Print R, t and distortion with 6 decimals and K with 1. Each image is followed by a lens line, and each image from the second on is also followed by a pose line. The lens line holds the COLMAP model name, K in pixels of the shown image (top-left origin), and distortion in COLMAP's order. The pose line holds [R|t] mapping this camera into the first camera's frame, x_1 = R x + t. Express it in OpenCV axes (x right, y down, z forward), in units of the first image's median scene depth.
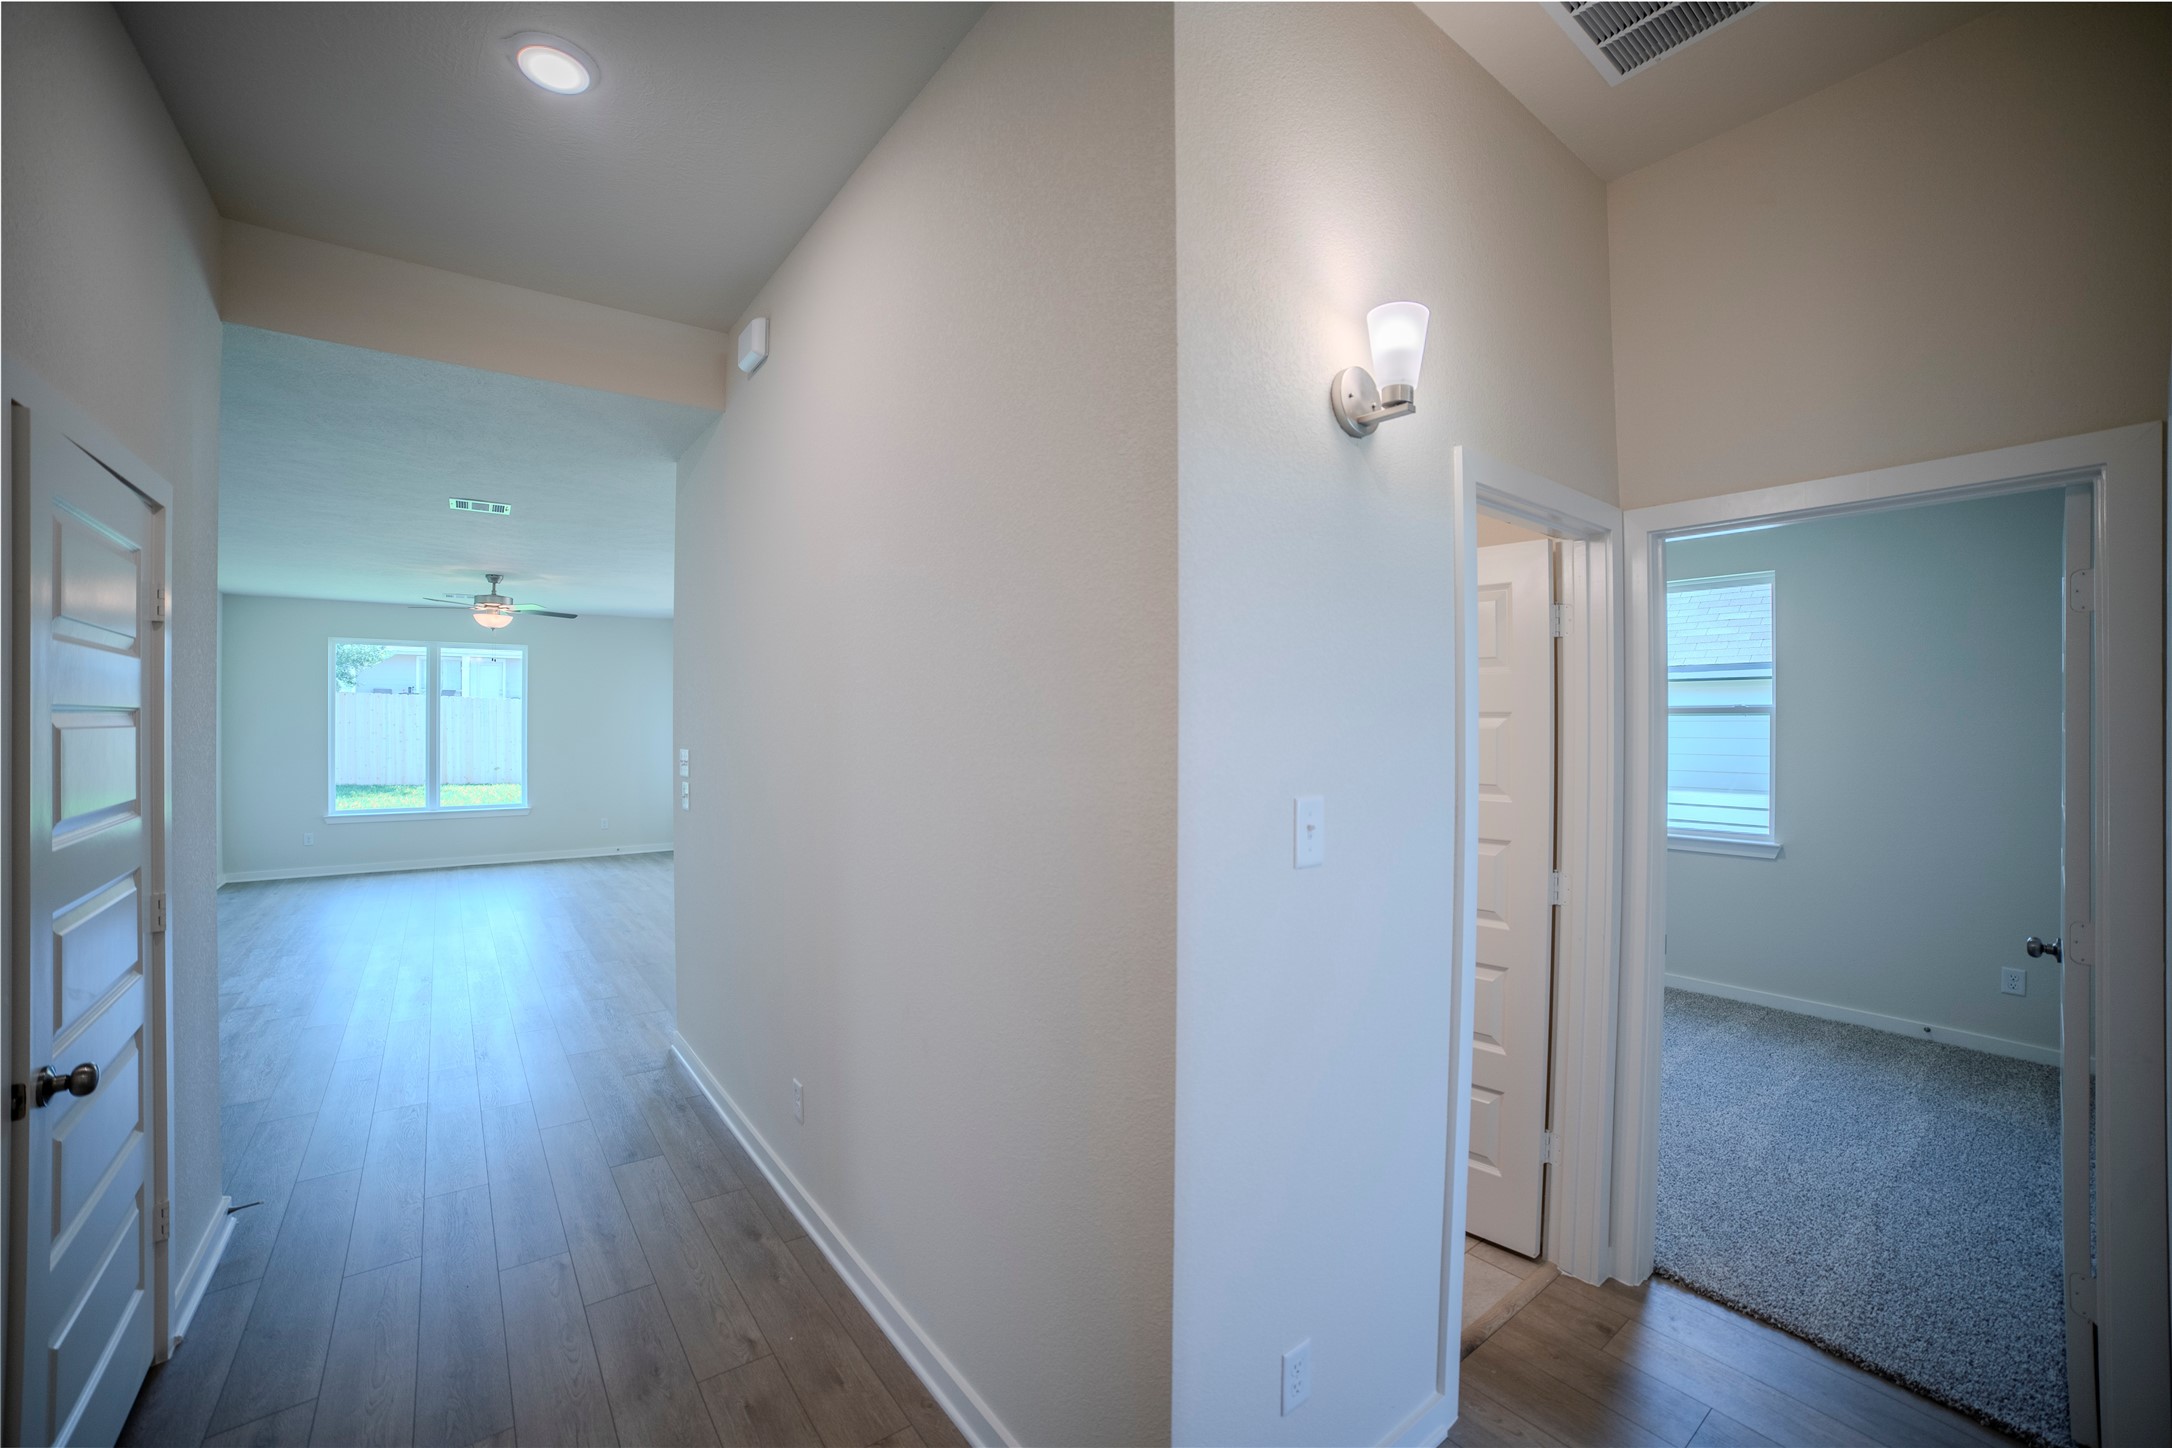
lens RADIAL K [[885.8, 0, 1078.2], [0, 885.8, 728.5], [0, 0, 1]] dist [-0.094763, 0.031114]
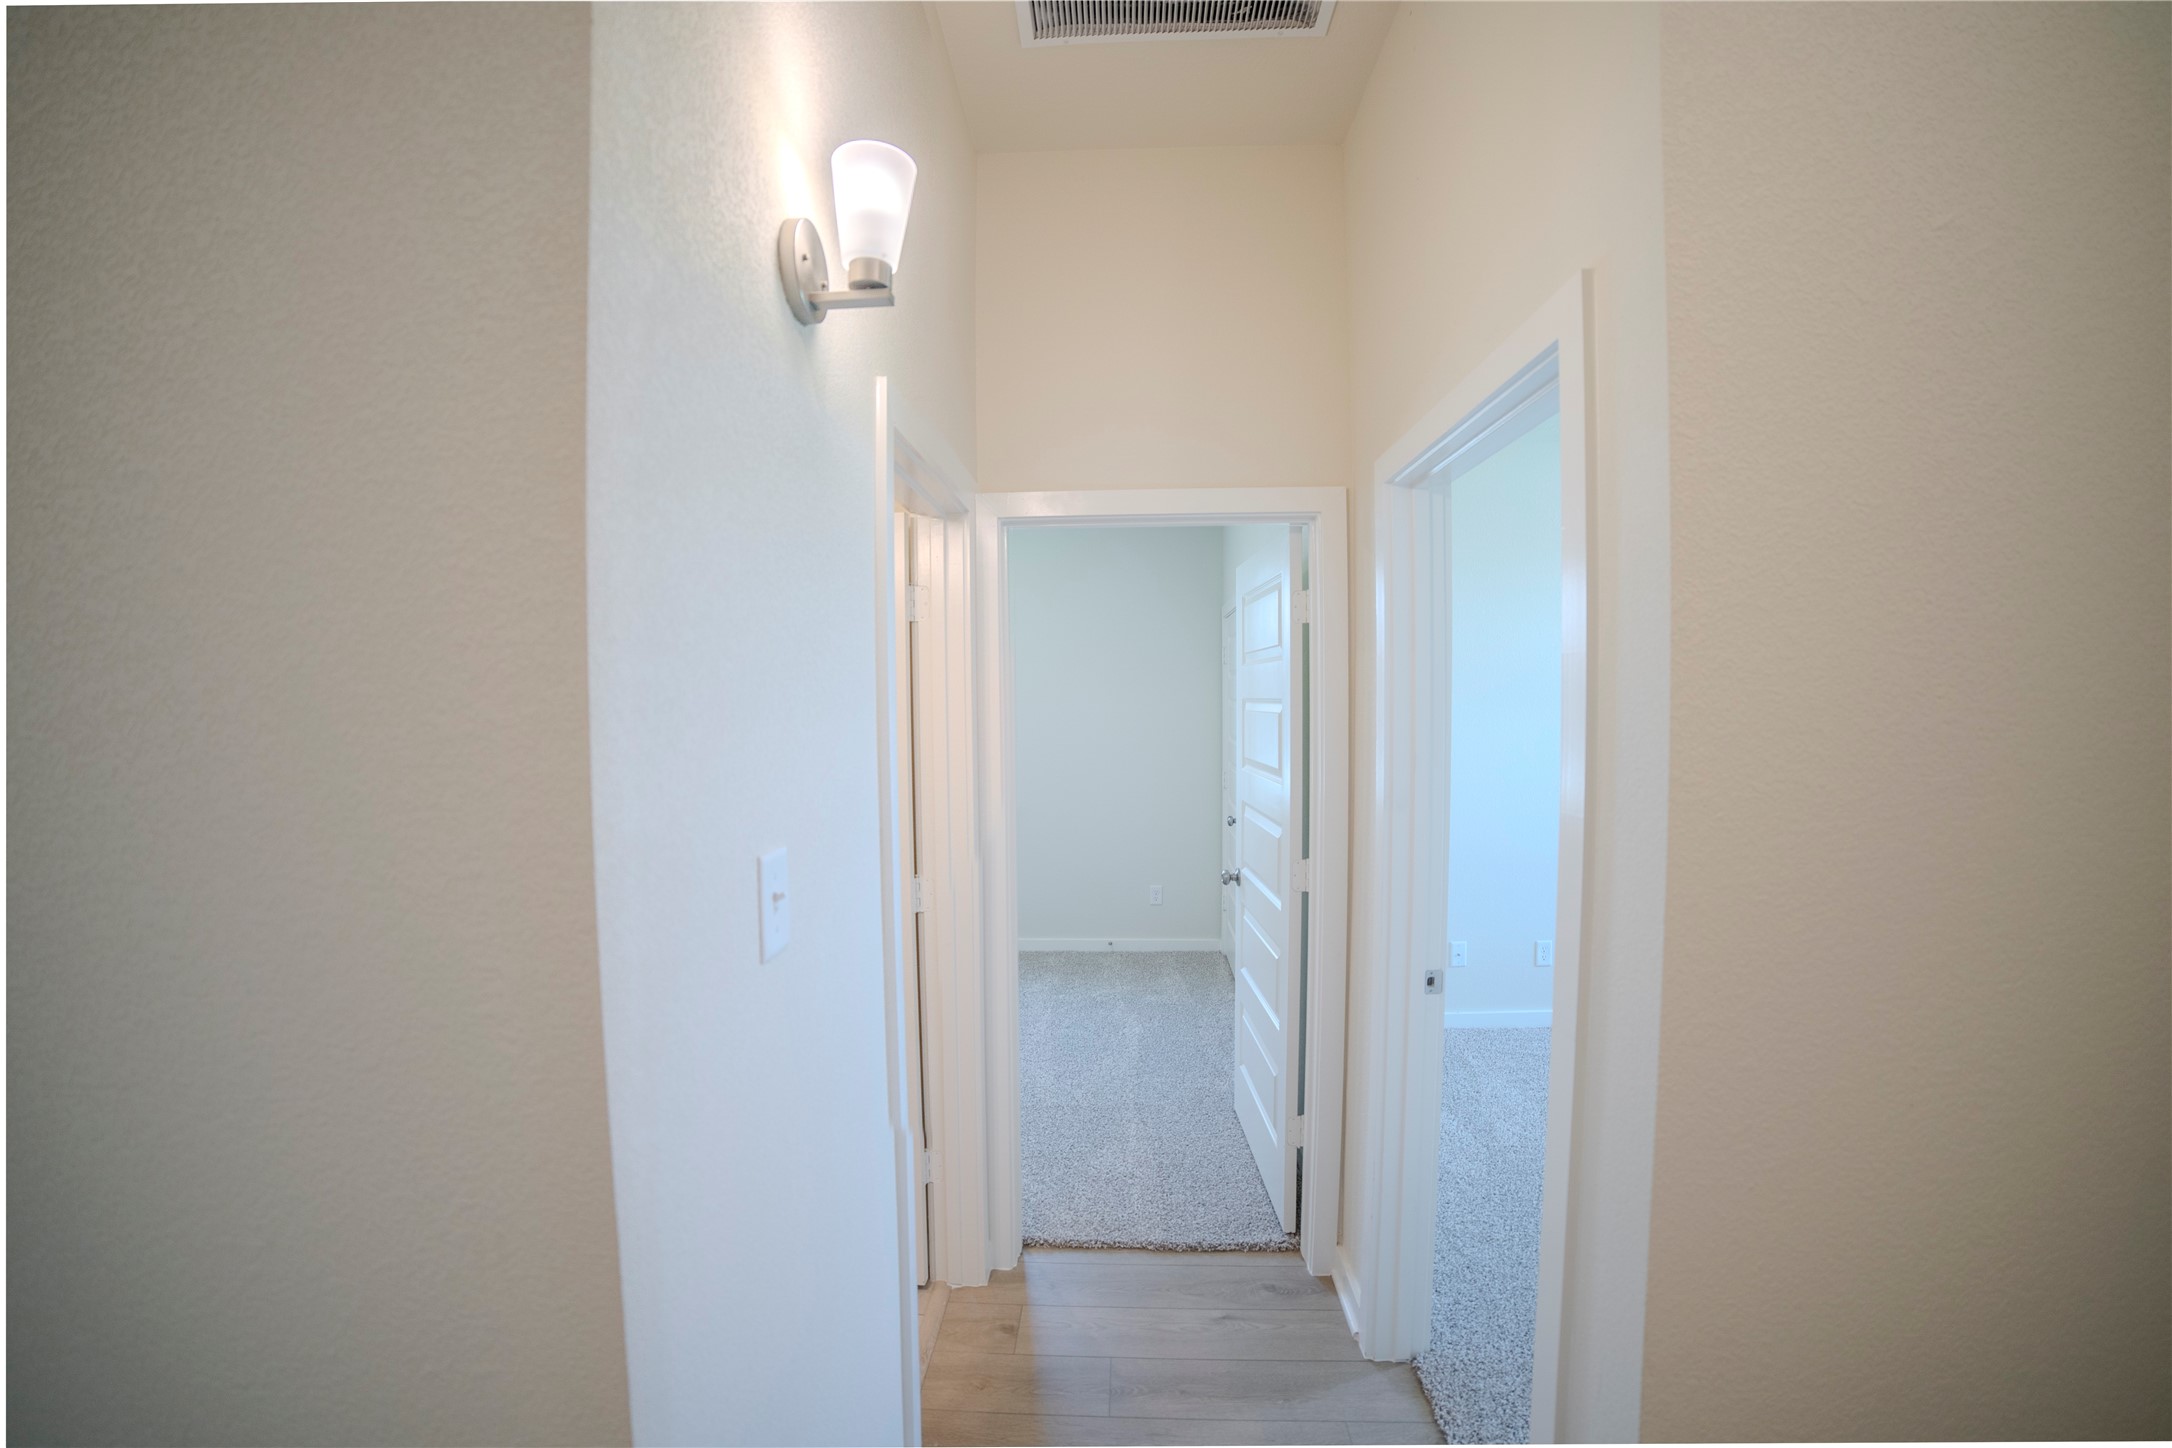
lens RADIAL K [[895.7, 0, 1076.9], [0, 895.7, 727.3], [0, 0, 1]] dist [-0.101602, 0.035753]
pose [[0.656930, -0.038150, 0.752986, -0.050970], [0.025109, 0.999272, 0.028722, -0.017083], [-0.753533, 0.000039, 0.657410, 0.261388]]
